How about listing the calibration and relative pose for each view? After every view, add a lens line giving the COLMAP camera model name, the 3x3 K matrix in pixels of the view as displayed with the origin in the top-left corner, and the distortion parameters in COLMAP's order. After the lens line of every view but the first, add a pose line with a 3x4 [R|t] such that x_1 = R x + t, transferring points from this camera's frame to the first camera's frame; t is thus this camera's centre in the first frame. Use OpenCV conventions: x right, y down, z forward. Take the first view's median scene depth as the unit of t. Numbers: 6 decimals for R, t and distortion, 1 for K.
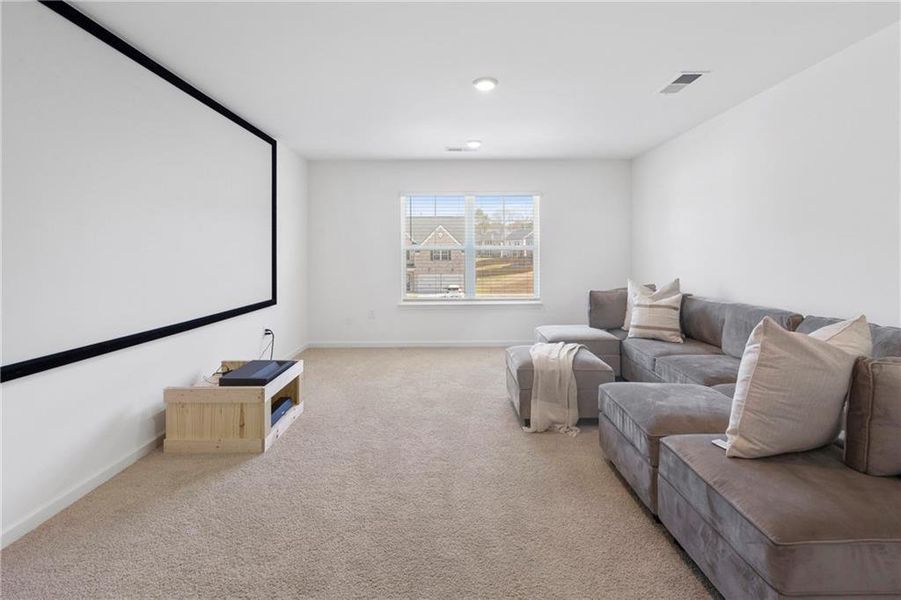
lens RADIAL K [[409.6, 0, 452.7], [0, 409.6, 263.6], [0, 0, 1]] dist [-0.003758, 0.000175]
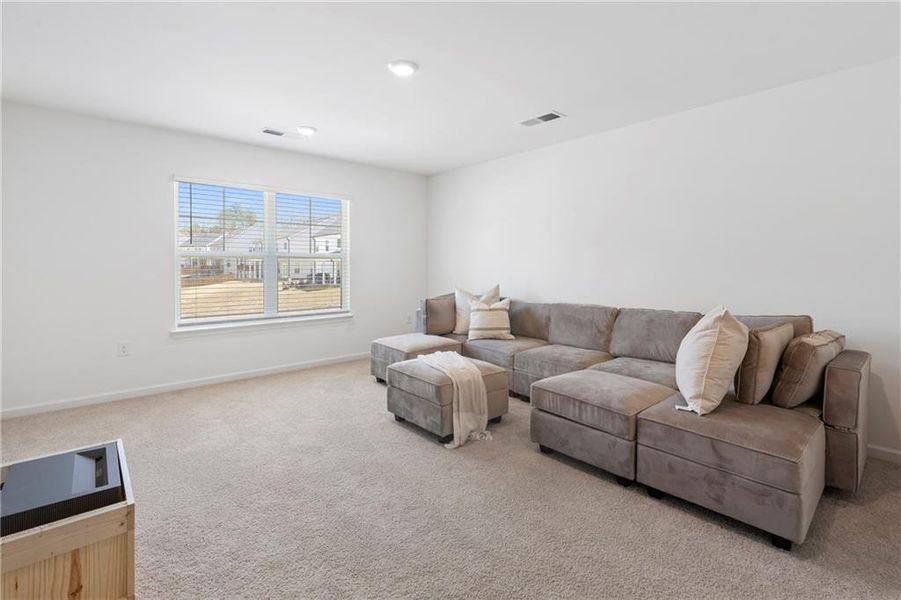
lens RADIAL K [[408.3, 0, 453.4], [0, 408.3, 279.2], [0, 0, 1]] dist [-0.003358, 0.001281]
pose [[0.761863, -0.018131, 0.647484, -0.336502], [0.008347, 0.999800, 0.018176, -0.002336], [-0.647684, -0.008443, 0.761862, 0.214900]]
